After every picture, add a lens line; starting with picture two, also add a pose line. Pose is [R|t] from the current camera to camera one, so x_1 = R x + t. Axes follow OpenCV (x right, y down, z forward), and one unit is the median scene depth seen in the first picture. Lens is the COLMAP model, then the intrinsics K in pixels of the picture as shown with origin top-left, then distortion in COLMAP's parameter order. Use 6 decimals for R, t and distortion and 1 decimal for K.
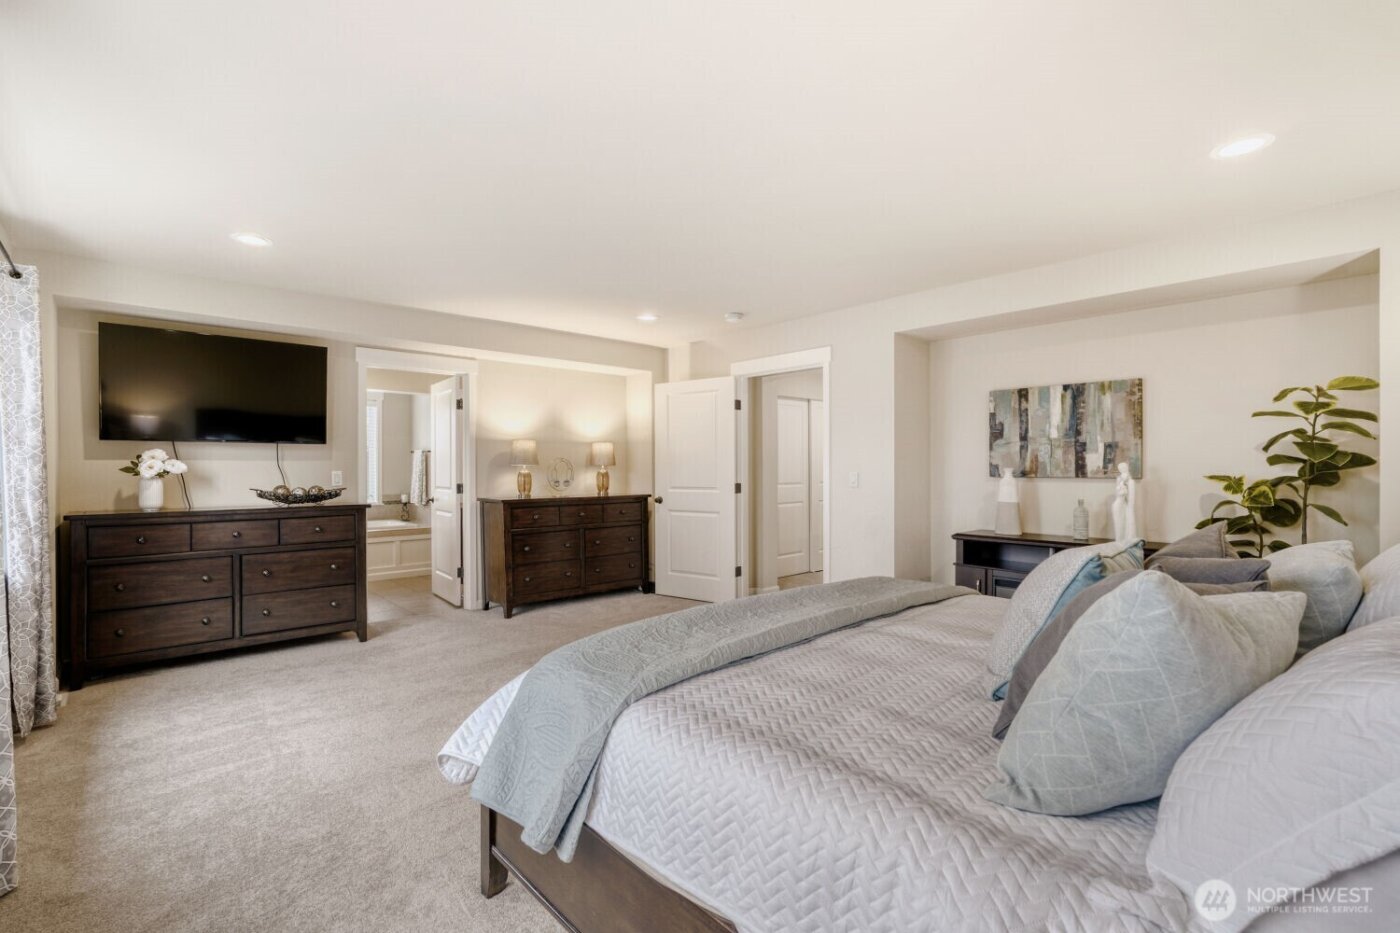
lens RADIAL K [[622.3, 0, 693.8], [0, 622.3, 467.3], [0, 0, 1]] dist [-0.009034, 0.002543]
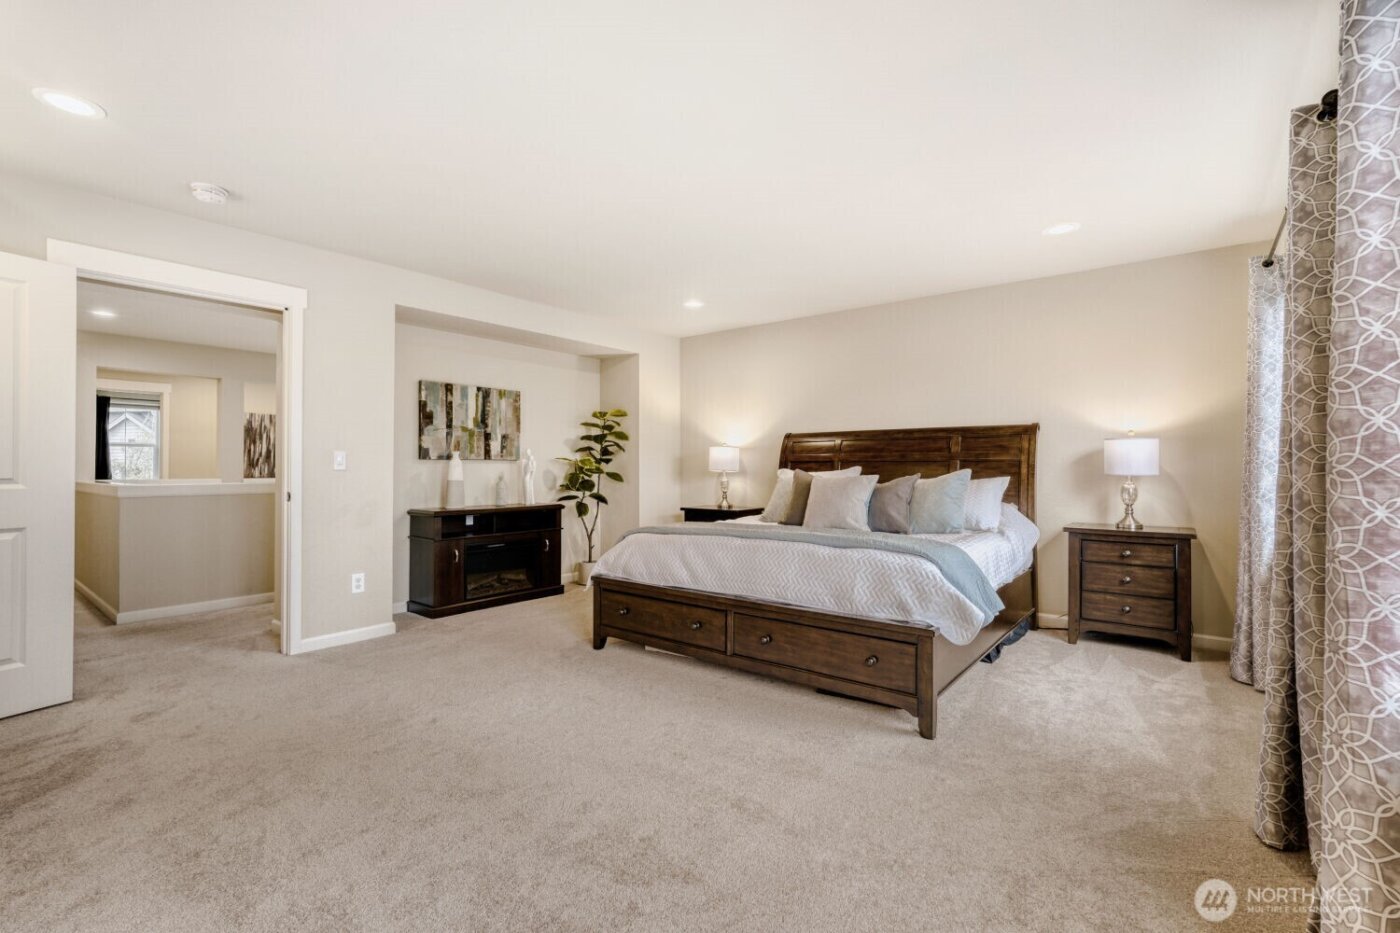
lens RADIAL K [[622.3, 0, 691.6], [0, 622.3, 465.2], [0, 0, 1]] dist [-0.009034, 0.002543]
pose [[-0.156859, 0.006046, 0.987603, -0.726647], [0.001884, 0.999981, -0.005823, 0.035671], [-0.987619, 0.000947, -0.156867, 0.766642]]
